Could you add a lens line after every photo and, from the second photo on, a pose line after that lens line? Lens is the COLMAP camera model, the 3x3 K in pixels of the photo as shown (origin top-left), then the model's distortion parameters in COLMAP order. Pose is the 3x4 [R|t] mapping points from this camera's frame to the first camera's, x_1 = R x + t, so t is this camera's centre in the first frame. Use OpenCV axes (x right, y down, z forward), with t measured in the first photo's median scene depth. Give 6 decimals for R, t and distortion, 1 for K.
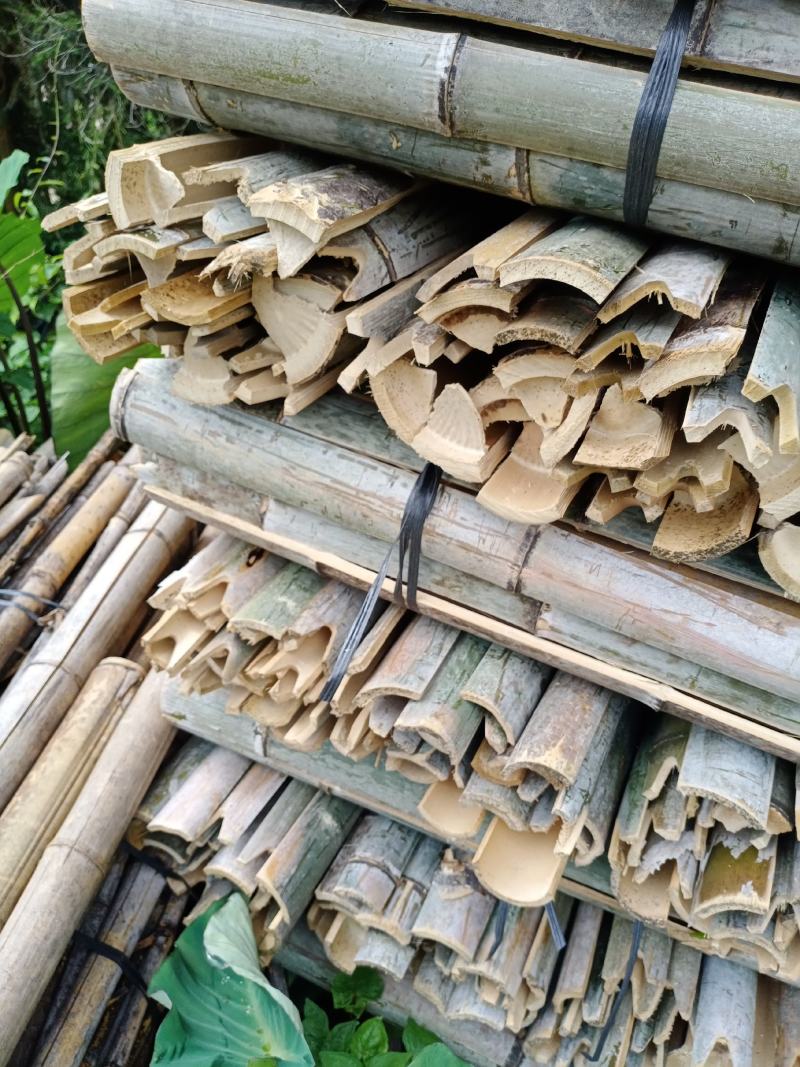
lens RADIAL K [[838.7, 0, 401.0], [0, 838.7, 534.6], [0, 0, 1]] dist [-0.014161, -0.003148]
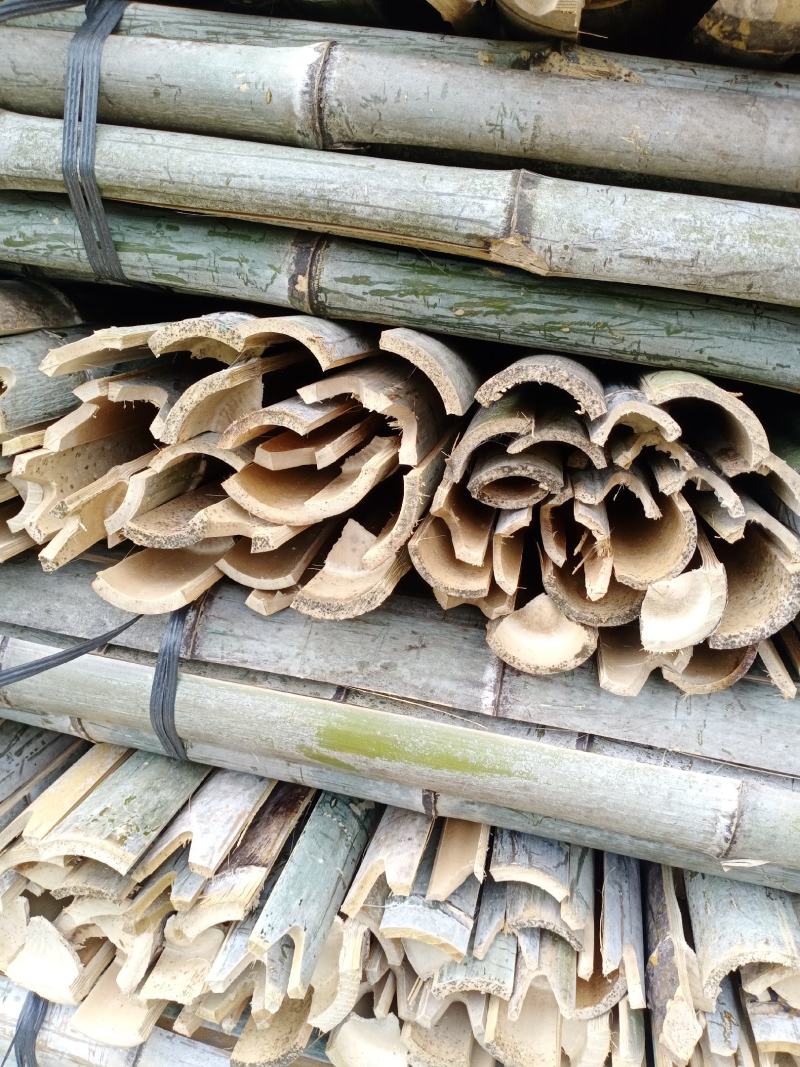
lens RADIAL K [[838.7, 0, 398.7], [0, 838.7, 532.4], [0, 0, 1]] dist [-0.014161, -0.003148]
pose [[0.978987, -0.077149, 0.188767, 0.374034], [0.126788, 0.955285, -0.267126, -0.326776], [-0.159718, 0.285446, 0.944992, -0.226855]]
